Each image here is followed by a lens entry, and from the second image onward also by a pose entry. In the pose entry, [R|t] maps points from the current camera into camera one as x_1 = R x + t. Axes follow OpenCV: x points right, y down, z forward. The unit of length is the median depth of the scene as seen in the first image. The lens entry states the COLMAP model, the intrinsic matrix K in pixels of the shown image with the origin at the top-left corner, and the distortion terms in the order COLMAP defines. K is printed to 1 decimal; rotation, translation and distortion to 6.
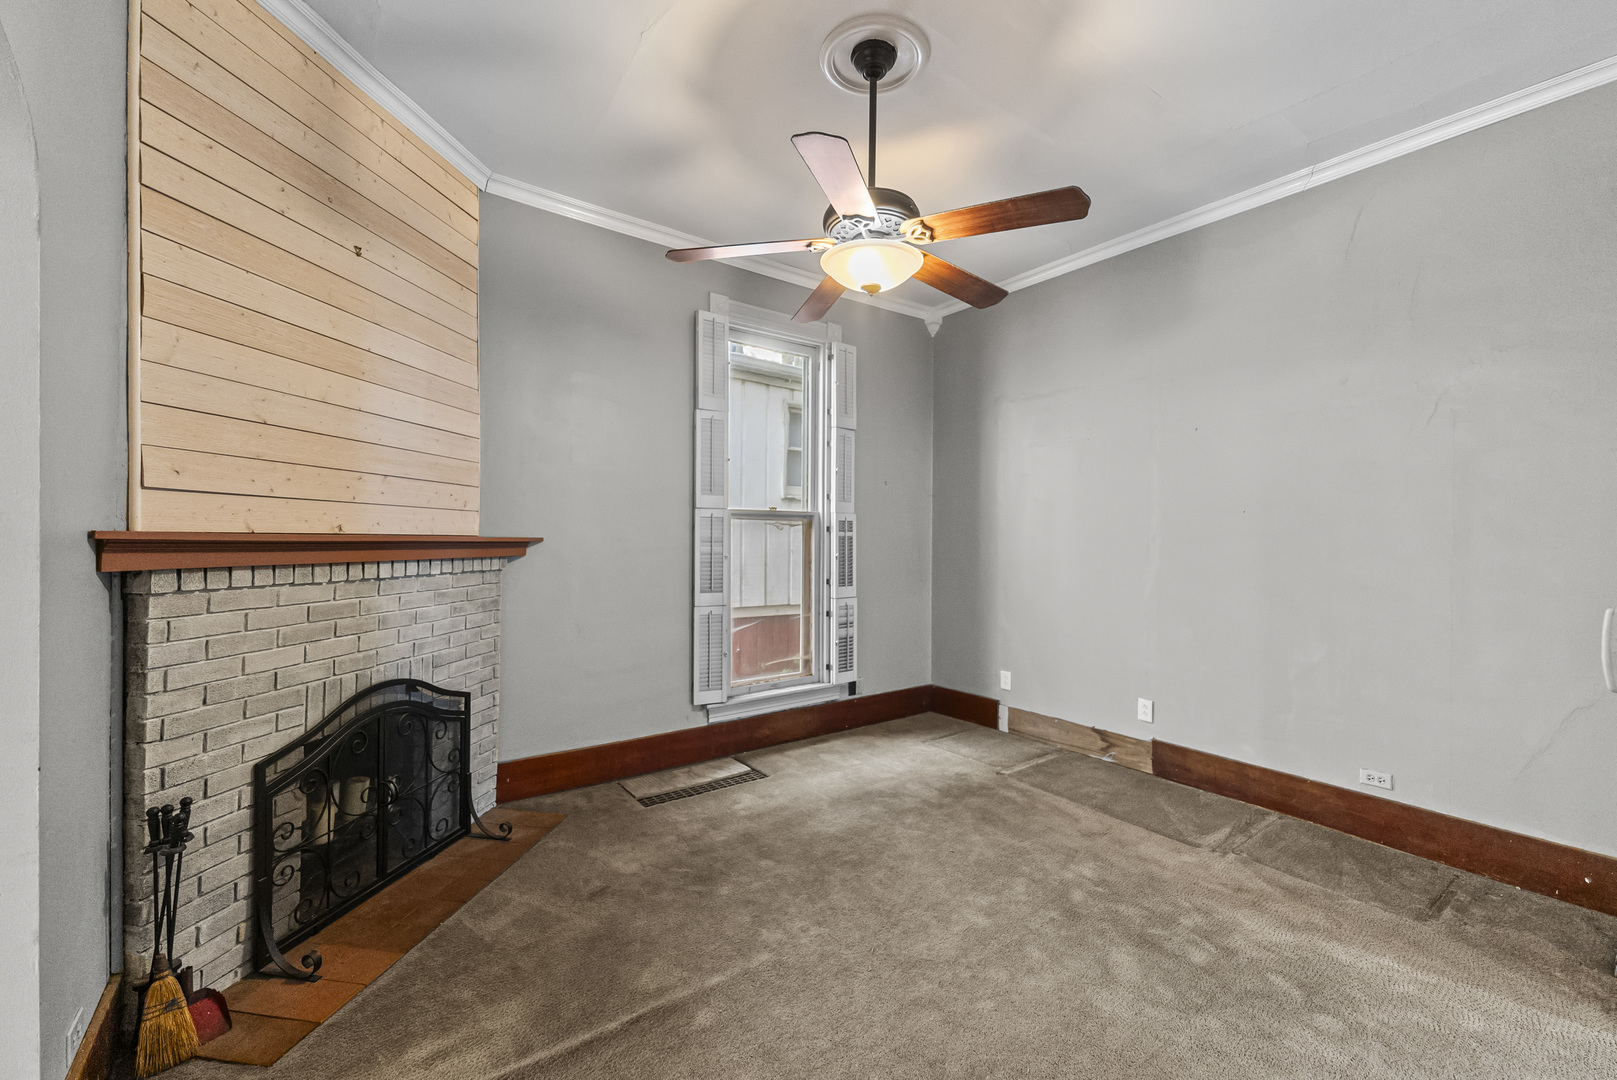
lens RADIAL K [[662.9, 0, 802.6], [0, 662.9, 531.6], [0, 0, 1]] dist [0.002400, -0.000399]
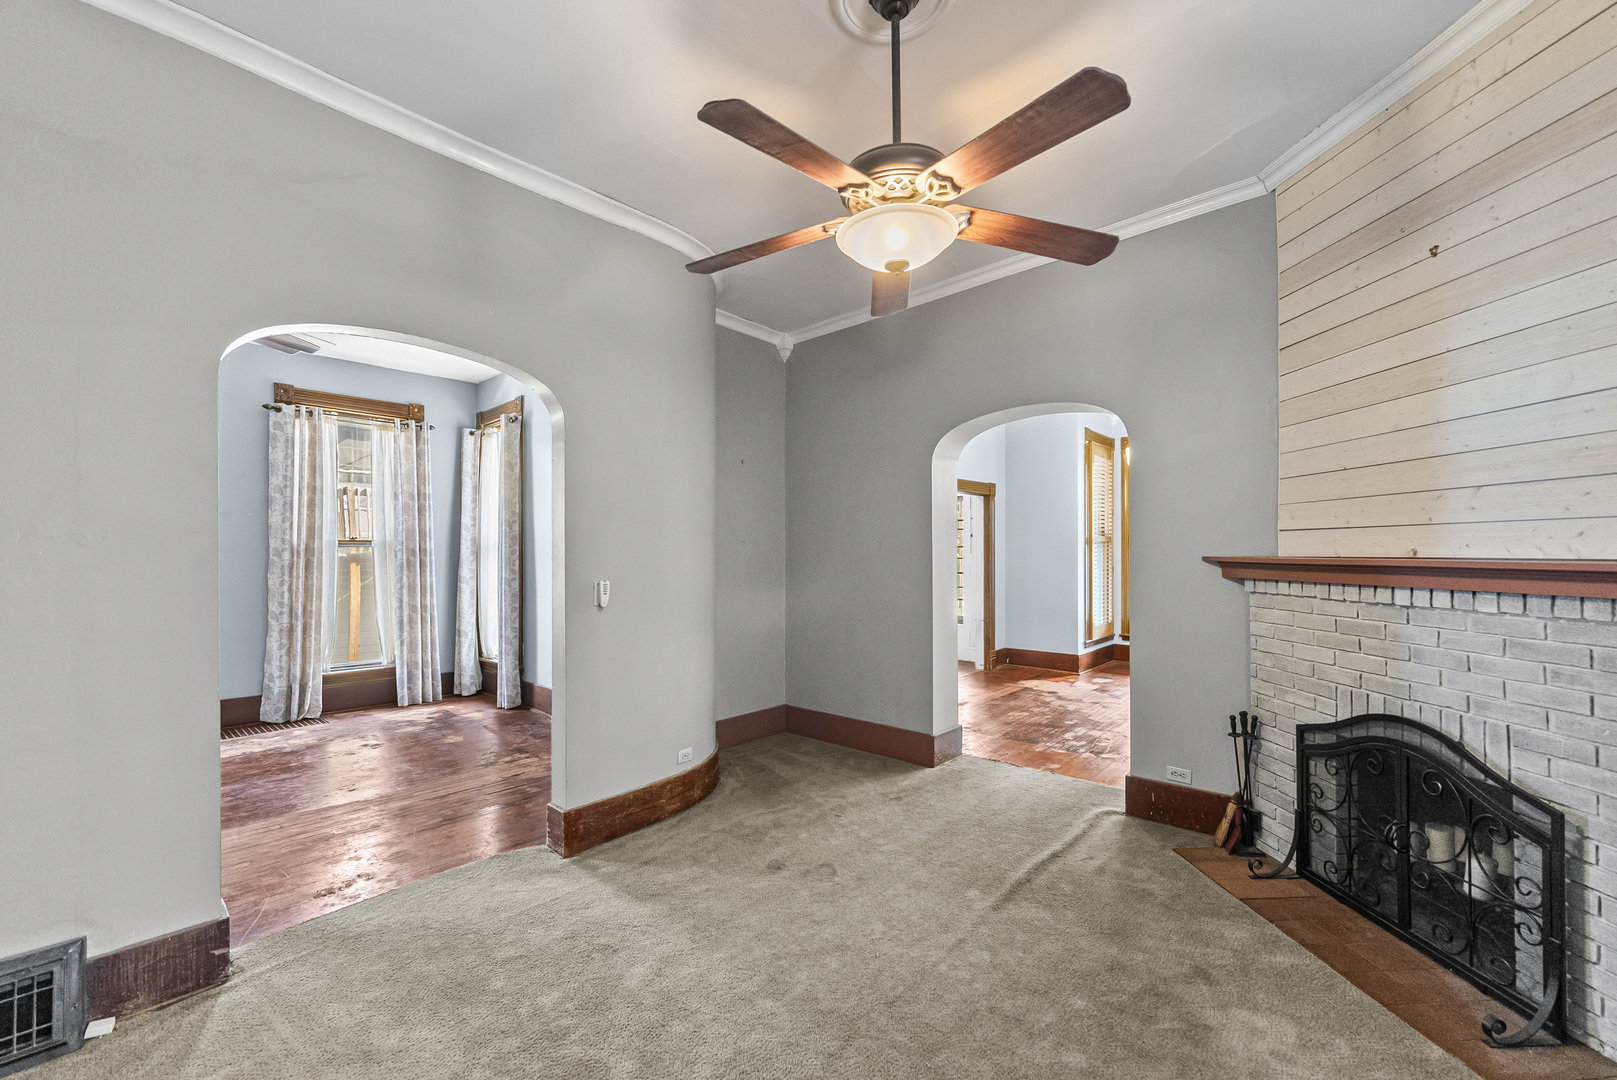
lens RADIAL K [[662.9, 0, 812.6], [0, 662.9, 550.9], [0, 0, 1]] dist [0.002400, -0.000399]
pose [[-0.978234, -0.007395, -0.207375, 0.316521], [-0.004477, 0.999884, -0.014535, 0.009707], [0.207459, -0.013290, -0.978154, 1.488572]]
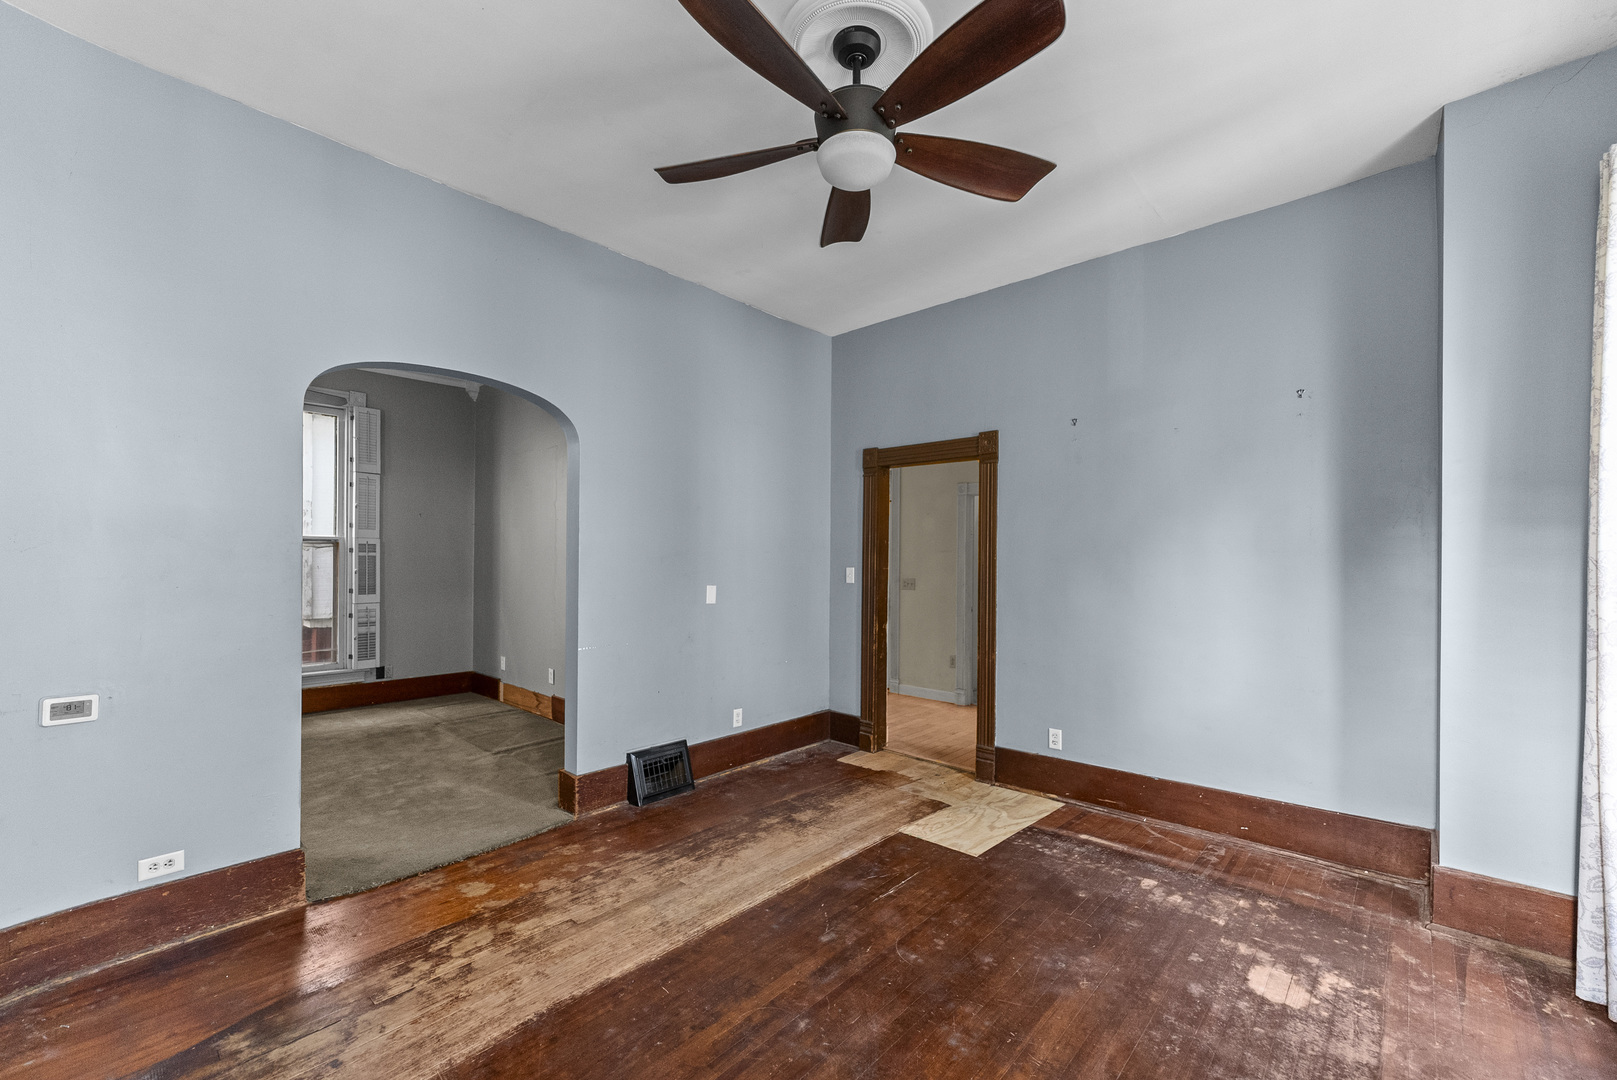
lens RADIAL K [[662.9, 0, 809.1], [0, 662.9, 554.9], [0, 0, 1]] dist [0.002400, -0.000399]
pose [[0.977875, 0.003622, 0.209160, 0.927861], [-0.005295, 0.999958, 0.007438, -0.013554], [-0.209125, -0.008381, 0.977853, -0.659569]]
